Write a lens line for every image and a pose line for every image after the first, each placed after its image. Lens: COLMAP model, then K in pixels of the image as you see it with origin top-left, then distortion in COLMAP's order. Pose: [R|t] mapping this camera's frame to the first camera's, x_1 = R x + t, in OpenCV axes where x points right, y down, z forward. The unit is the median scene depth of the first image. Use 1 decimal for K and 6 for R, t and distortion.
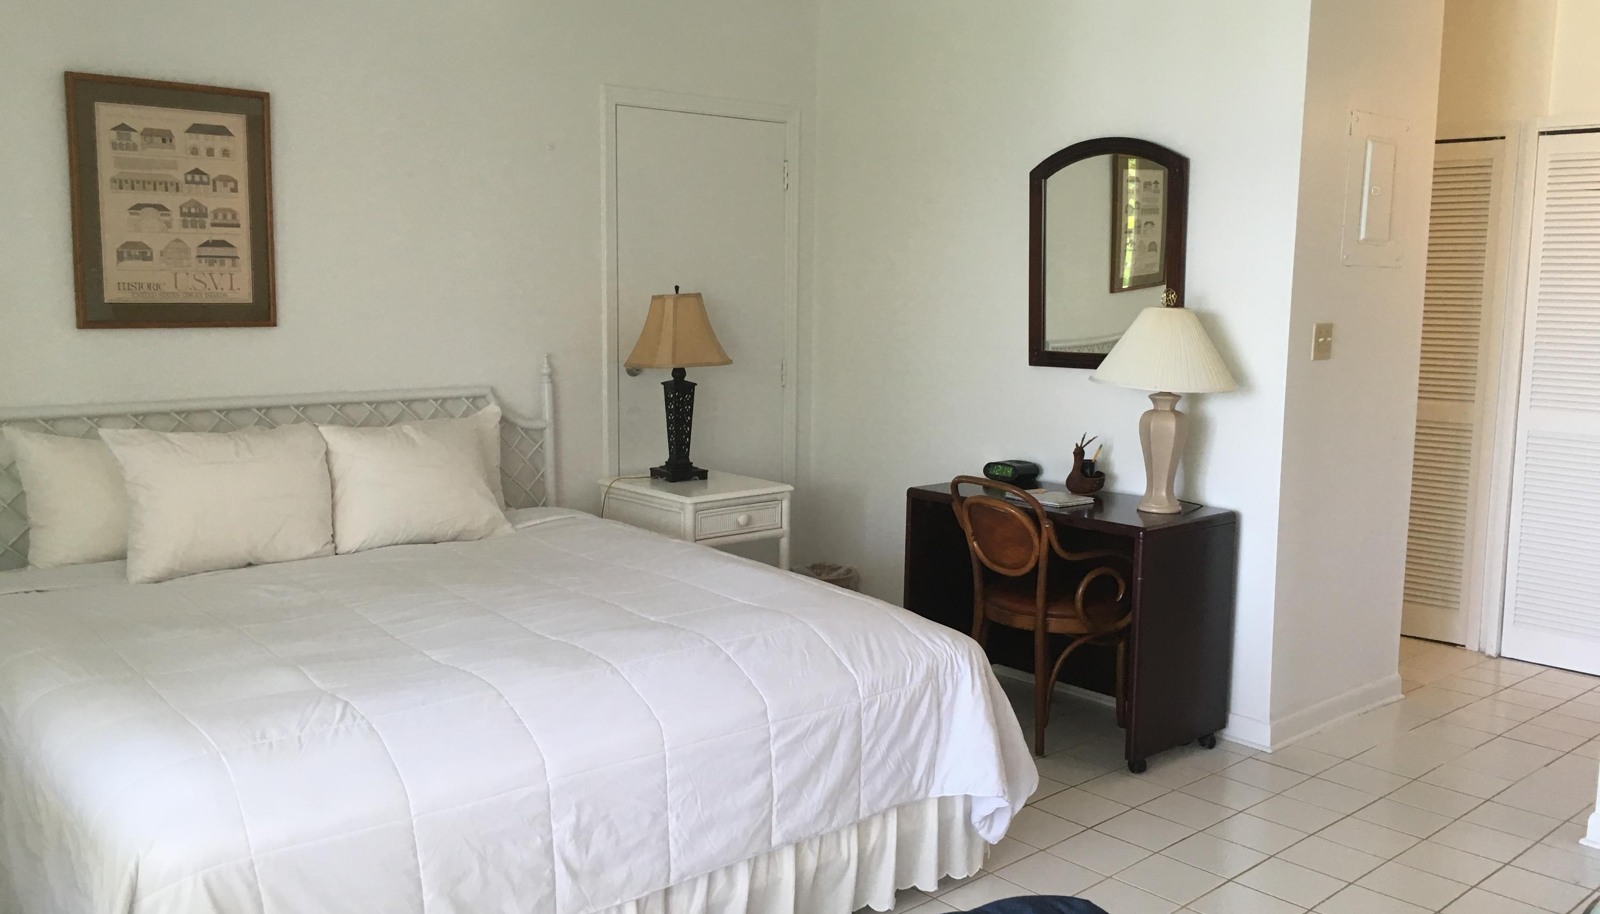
lens RADIAL K [[1361.3, 0, 800.3], [0, 1361.3, 450.9], [0, 0, 1]] dist [0.070555, -0.091326]
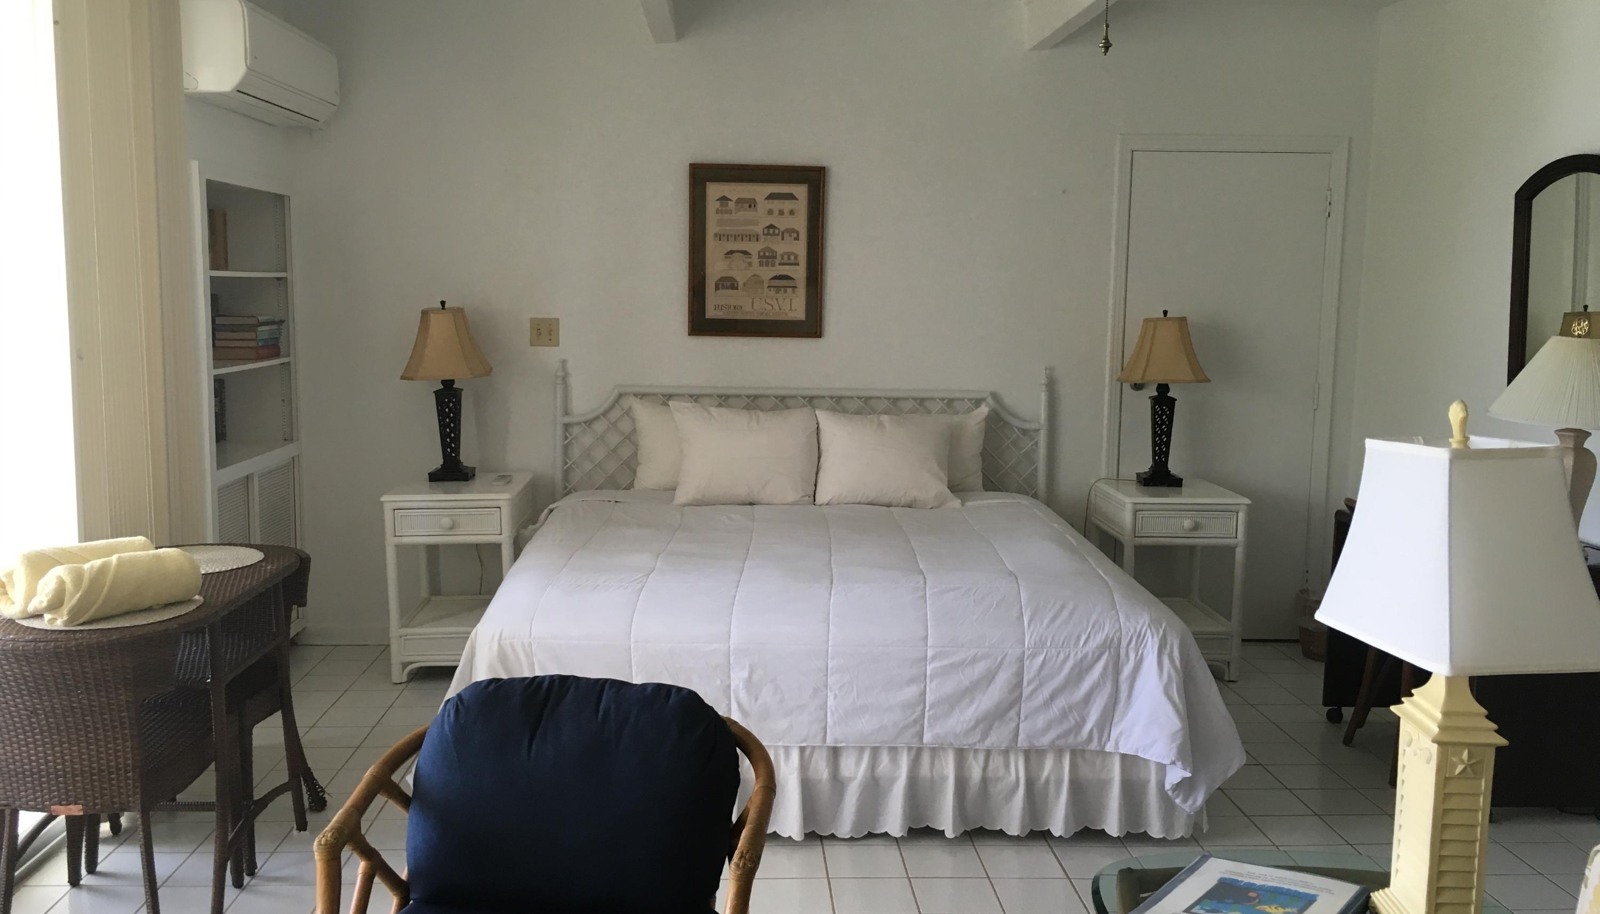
lens RADIAL K [[1361.3, 0, 799.4], [0, 1361.3, 458.0], [0, 0, 1]] dist [0.070555, -0.091326]
pose [[0.773408, 0.077172, -0.629194, 0.492169], [-0.086735, 0.996110, 0.015560, 0.009123], [0.627947, 0.042539, 0.777092, -0.059195]]
